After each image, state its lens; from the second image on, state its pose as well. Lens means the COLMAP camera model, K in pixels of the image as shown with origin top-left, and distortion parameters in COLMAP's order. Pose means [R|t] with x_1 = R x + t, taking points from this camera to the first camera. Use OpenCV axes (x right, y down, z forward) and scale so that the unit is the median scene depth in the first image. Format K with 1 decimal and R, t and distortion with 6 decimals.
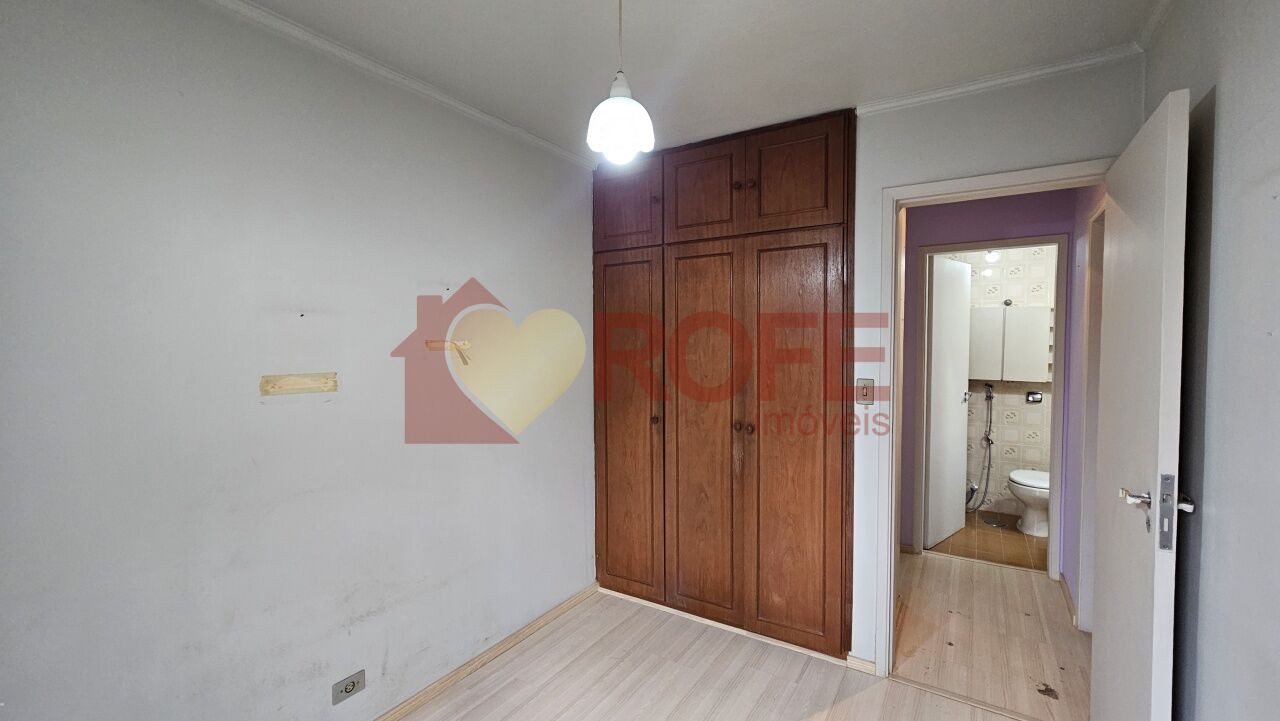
lens RADIAL K [[525.4, 0, 646.1], [0, 525.4, 361.6], [0, 0, 1]] dist [-0.000148, -0.000332]
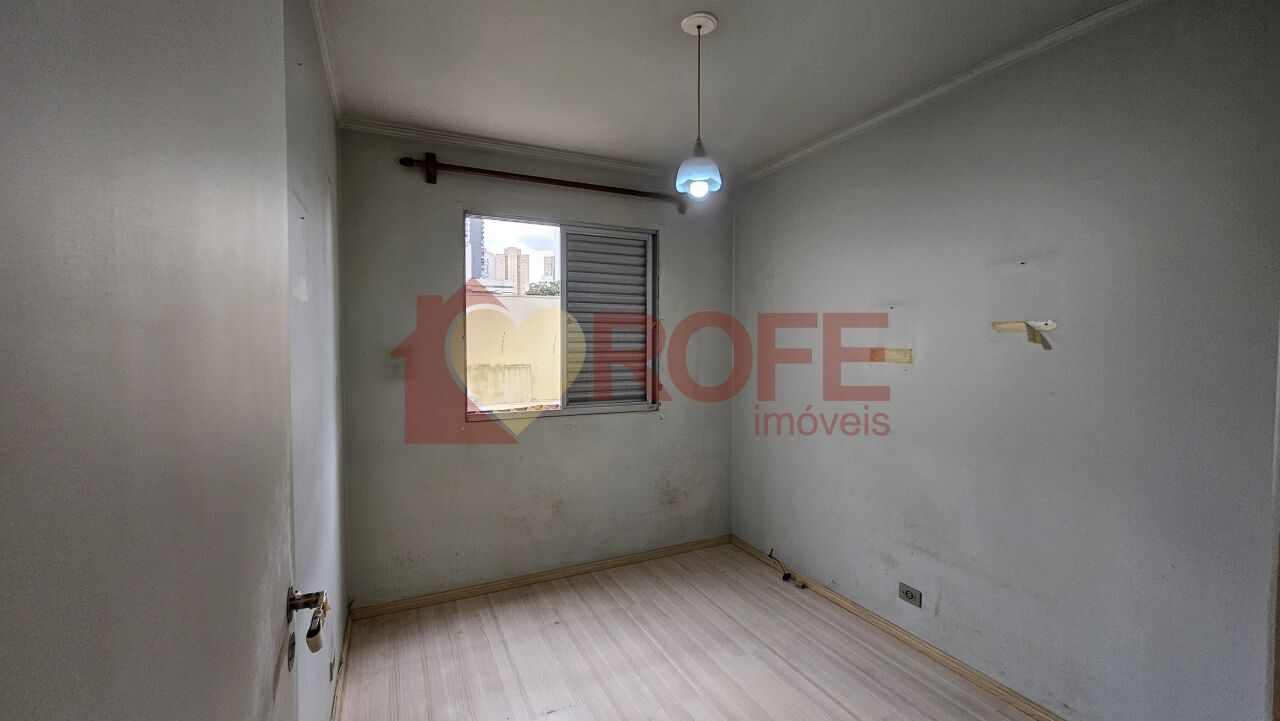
lens RADIAL K [[525.4, 0, 646.1], [0, 525.4, 361.6], [0, 0, 1]] dist [-0.000148, -0.000332]
pose [[-0.522096, 0.033294, -0.852236, 0.847432], [-0.030485, 0.997871, 0.057659, -0.003702], [0.852342, 0.056084, -0.519970, 1.087694]]
